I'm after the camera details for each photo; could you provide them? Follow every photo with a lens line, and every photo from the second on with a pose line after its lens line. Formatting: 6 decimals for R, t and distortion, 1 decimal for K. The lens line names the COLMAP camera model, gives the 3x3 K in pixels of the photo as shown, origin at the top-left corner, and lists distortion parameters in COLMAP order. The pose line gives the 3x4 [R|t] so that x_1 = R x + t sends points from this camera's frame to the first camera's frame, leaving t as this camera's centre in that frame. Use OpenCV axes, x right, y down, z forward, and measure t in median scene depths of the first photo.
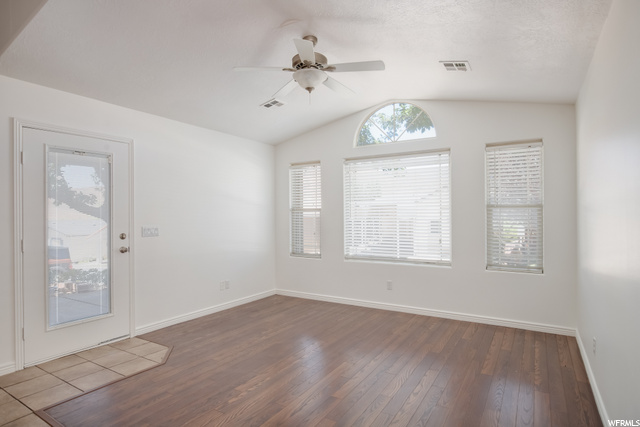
lens RADIAL K [[361.2, 0, 320.0], [0, 361.2, 213.5], [0, 0, 1]] dist [-0.006413, -0.000922]
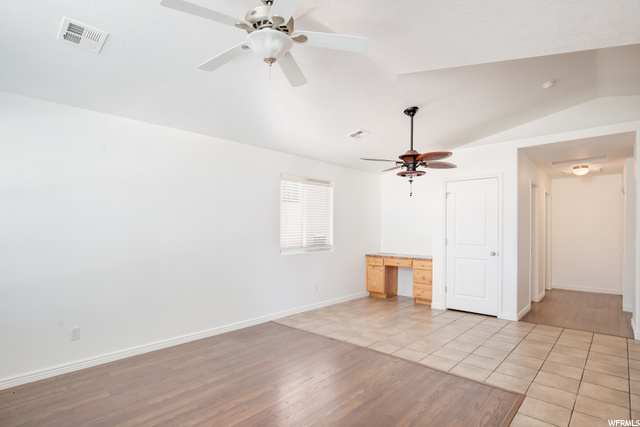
lens RADIAL K [[328.3, 0, 318.8], [0, 328.3, 230.7], [0, 0, 1]] dist [-0.004061, -0.000382]
pose [[-0.983973, 0.004141, 0.178270, -0.198599], [0.007175, 0.999840, 0.016377, -0.003376], [-0.178174, 0.017394, -0.983845, 1.342632]]
